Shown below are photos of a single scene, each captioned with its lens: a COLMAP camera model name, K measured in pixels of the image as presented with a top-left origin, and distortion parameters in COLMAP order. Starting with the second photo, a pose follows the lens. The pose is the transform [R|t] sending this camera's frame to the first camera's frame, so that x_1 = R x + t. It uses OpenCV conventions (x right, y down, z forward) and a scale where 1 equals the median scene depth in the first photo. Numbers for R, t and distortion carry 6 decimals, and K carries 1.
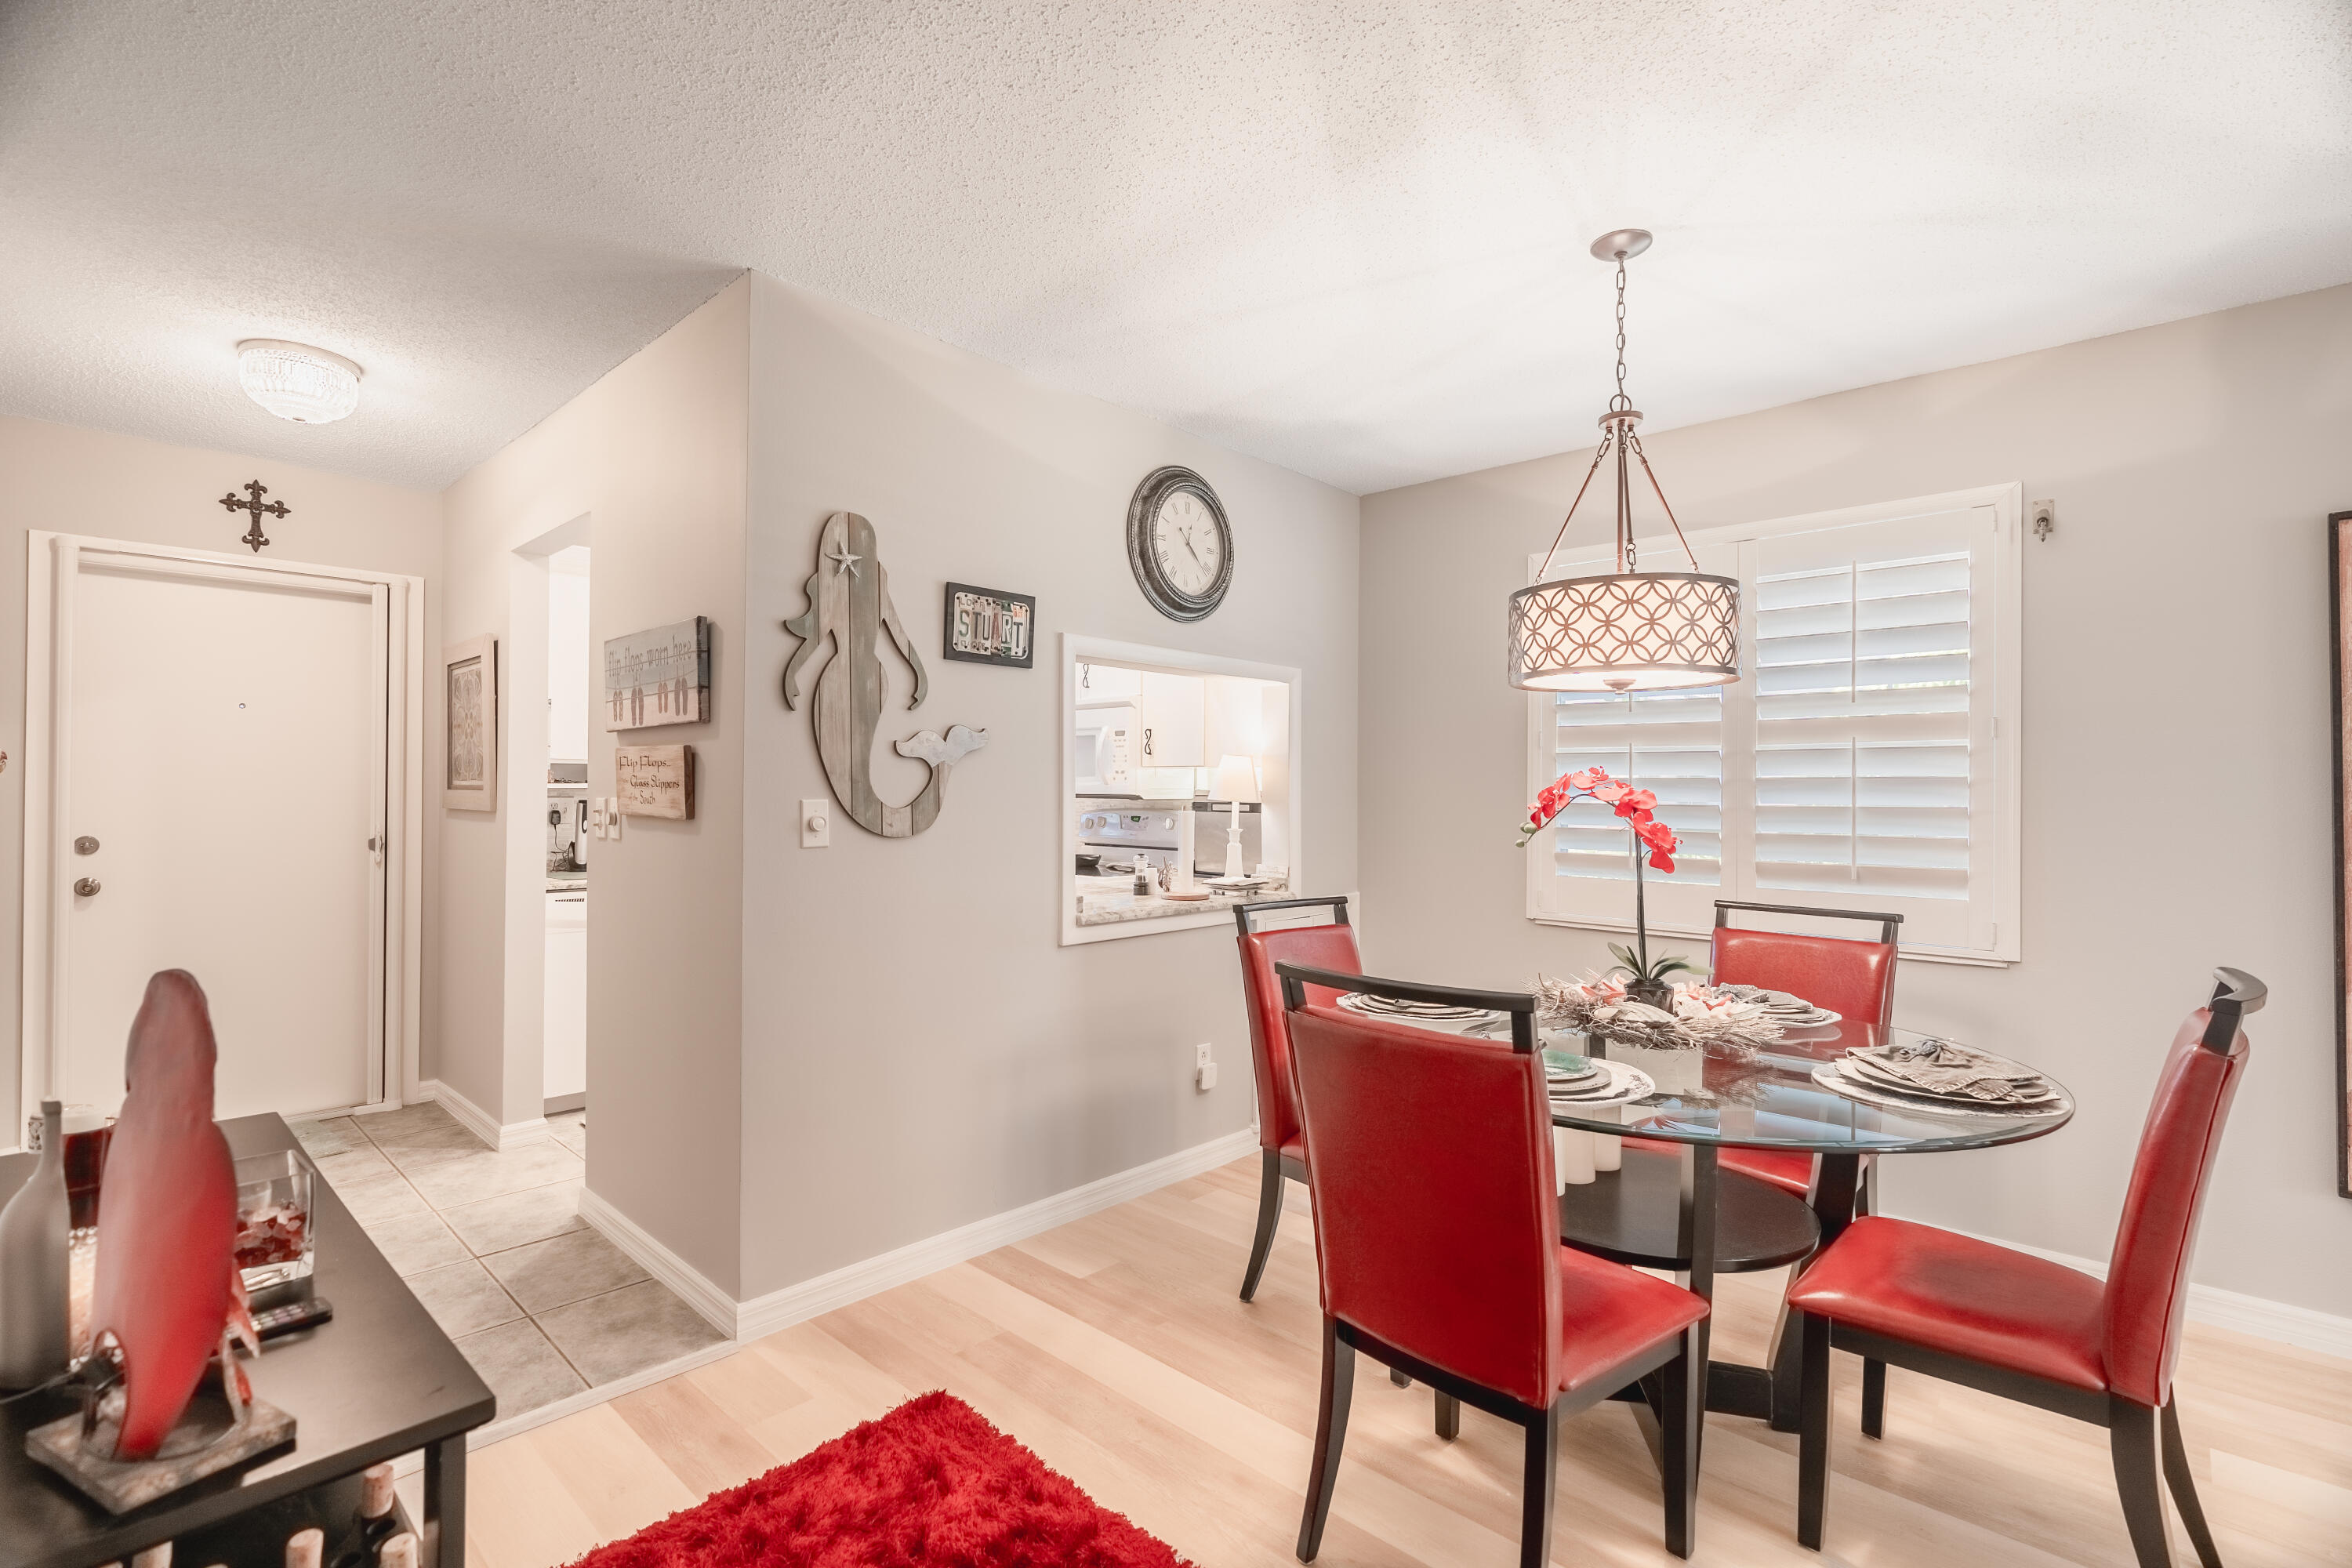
lens RADIAL K [[1074.8, 0, 1172.8], [0, 1074.8, 793.3], [0, 0, 1]] dist [-0.001039, 0.000193]
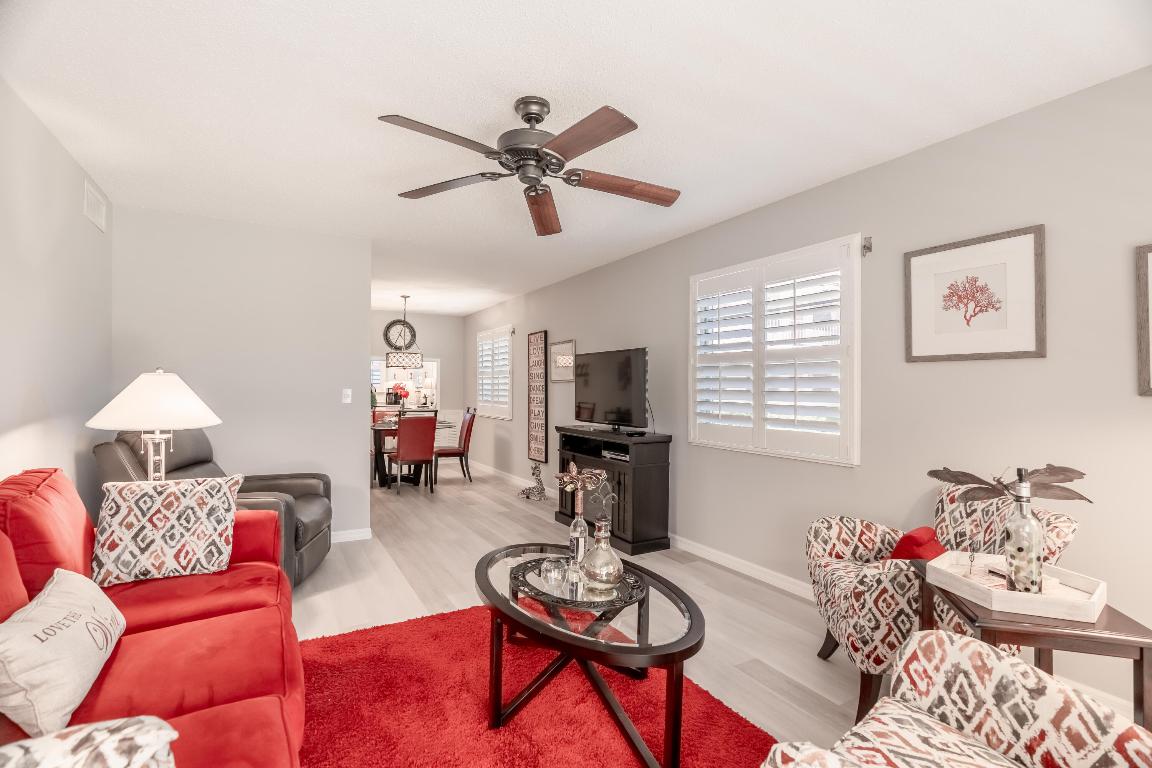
lens RADIAL K [[526.4, 0, 584.5], [0, 526.4, 389.0], [0, 0, 1]] dist [-0.001039, 0.000193]
pose [[0.961191, 0.003495, -0.275862, 1.889406], [-0.003556, 0.999994, 0.000277, 0.009370], [0.275861, 0.000715, 0.961197, -1.364037]]
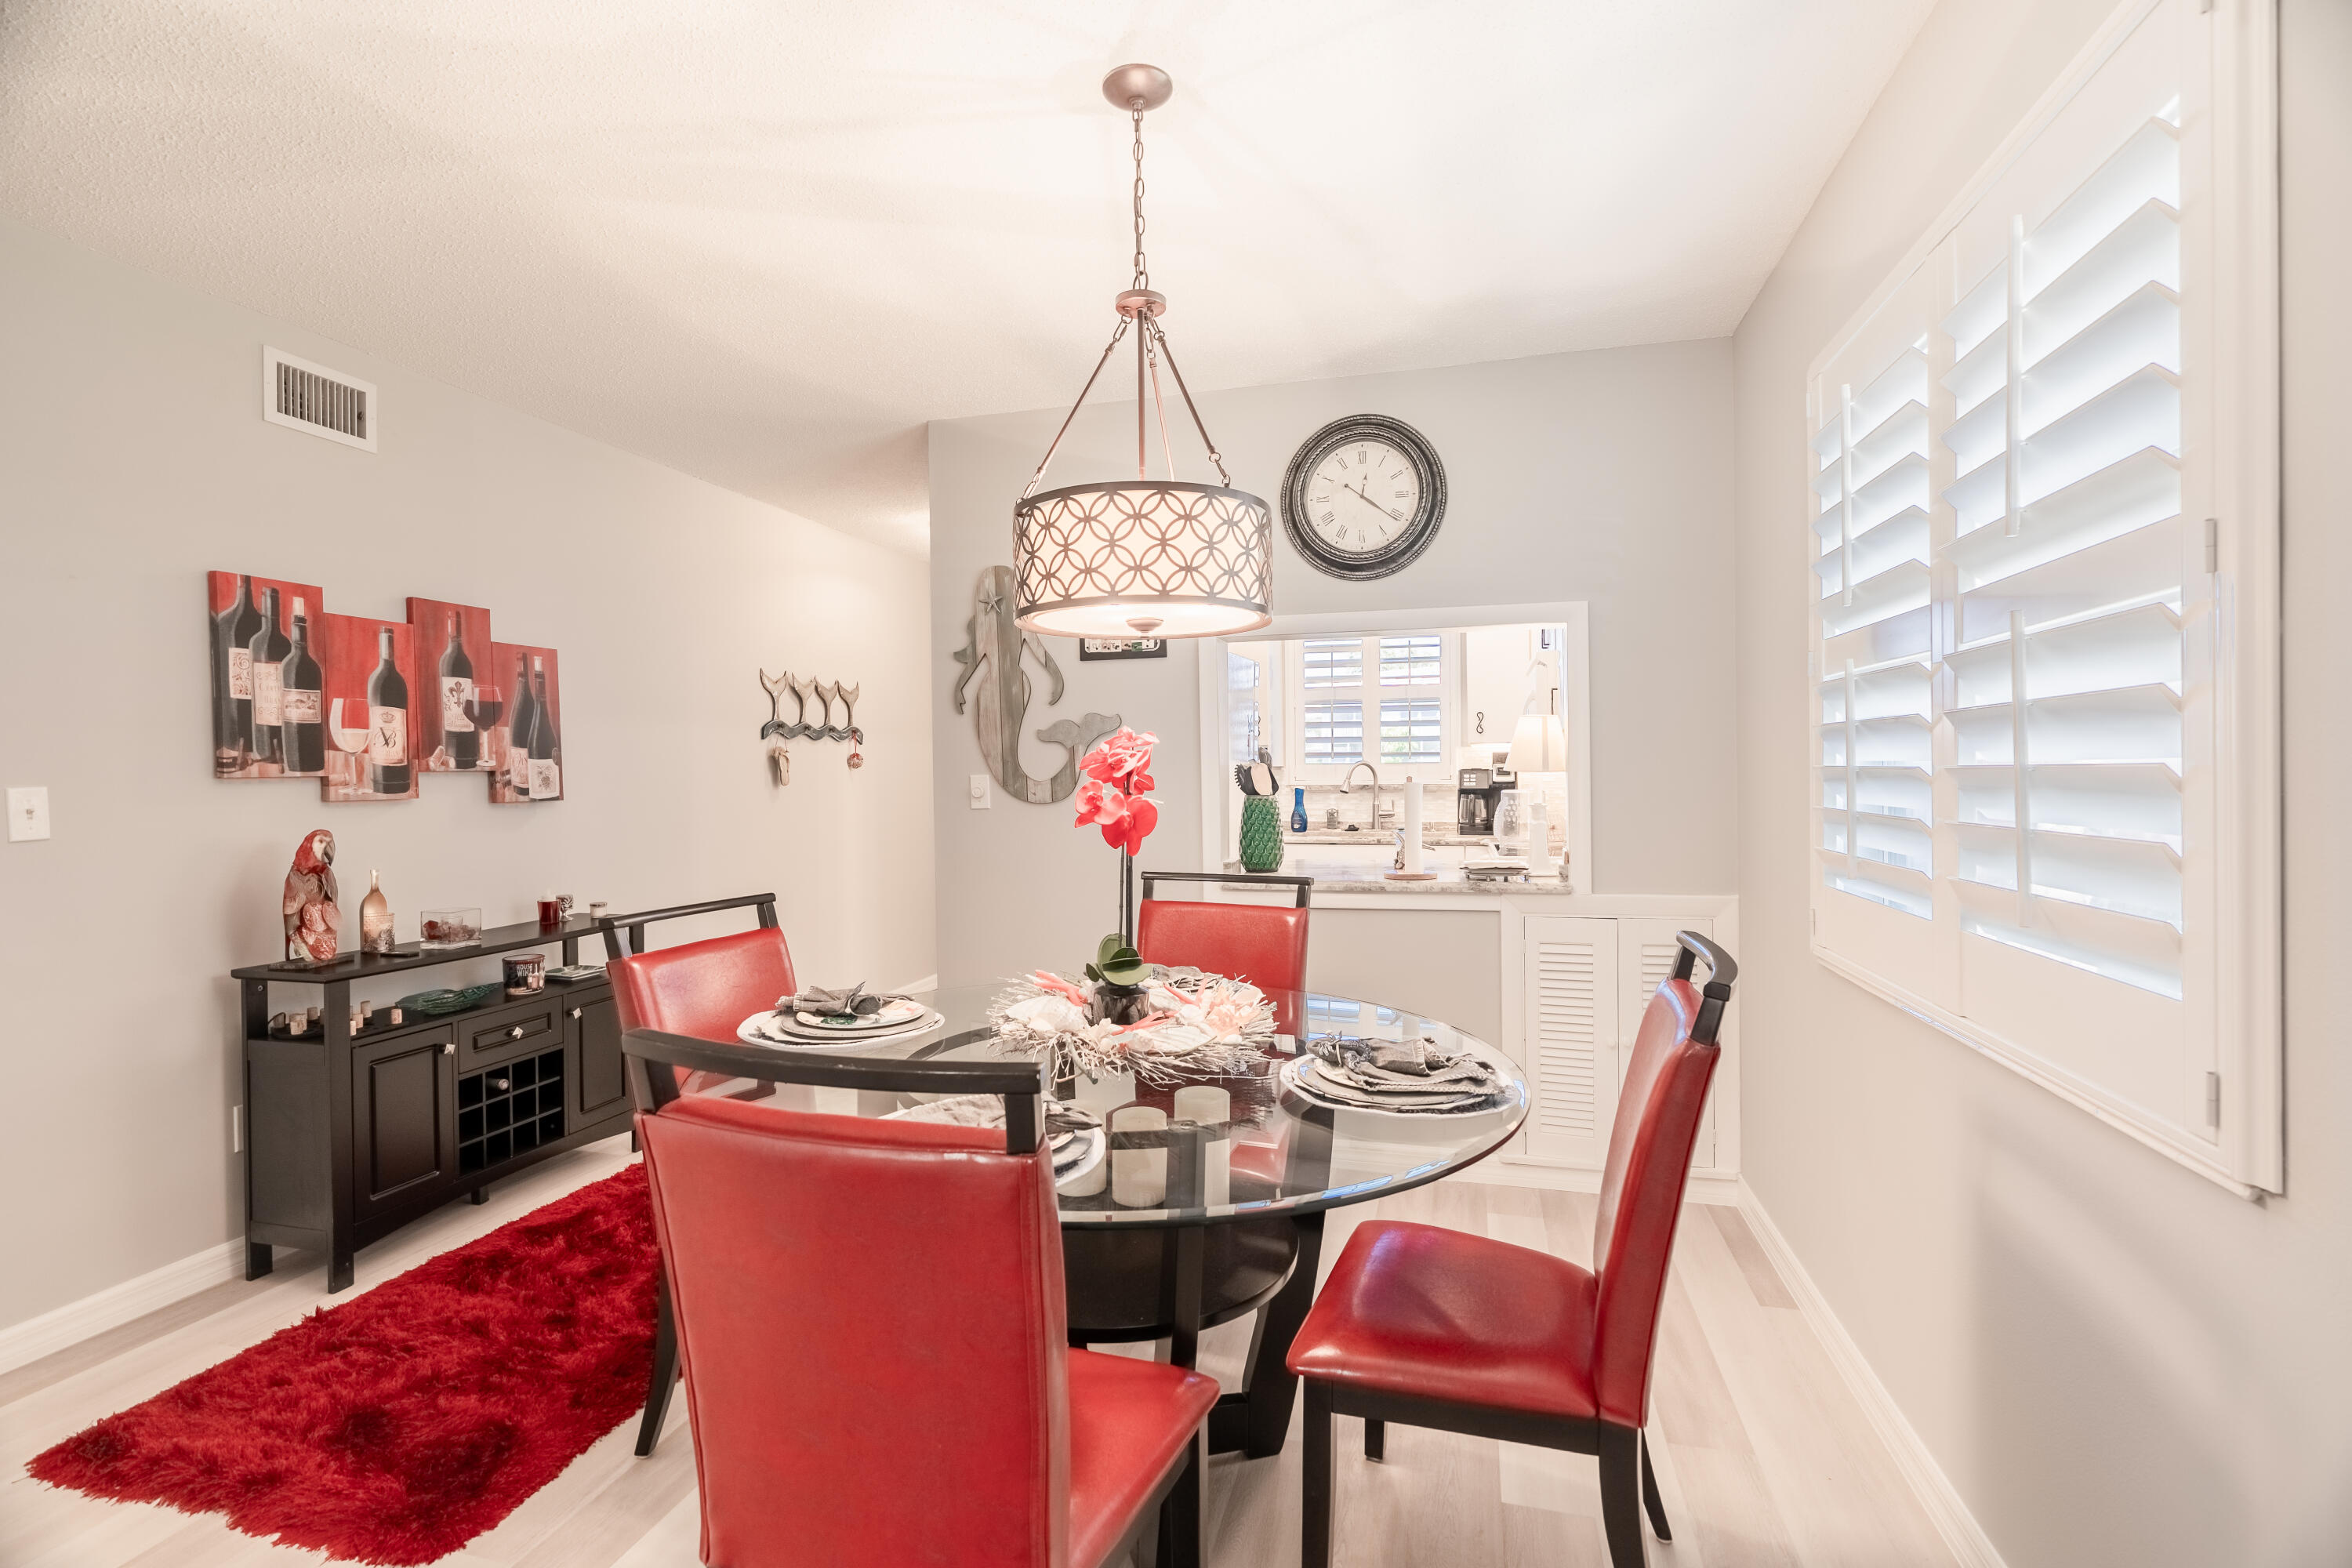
lens RADIAL K [[1074.8, 0, 1178.1], [0, 1074.8, 791.6], [0, 0, 1]] dist [-0.001039, 0.000193]
pose [[0.470924, 0.008405, -0.882134, 0.973779], [0.015635, 0.999718, 0.017872, 0.006106], [0.882035, -0.022208, 0.470660, 0.528241]]
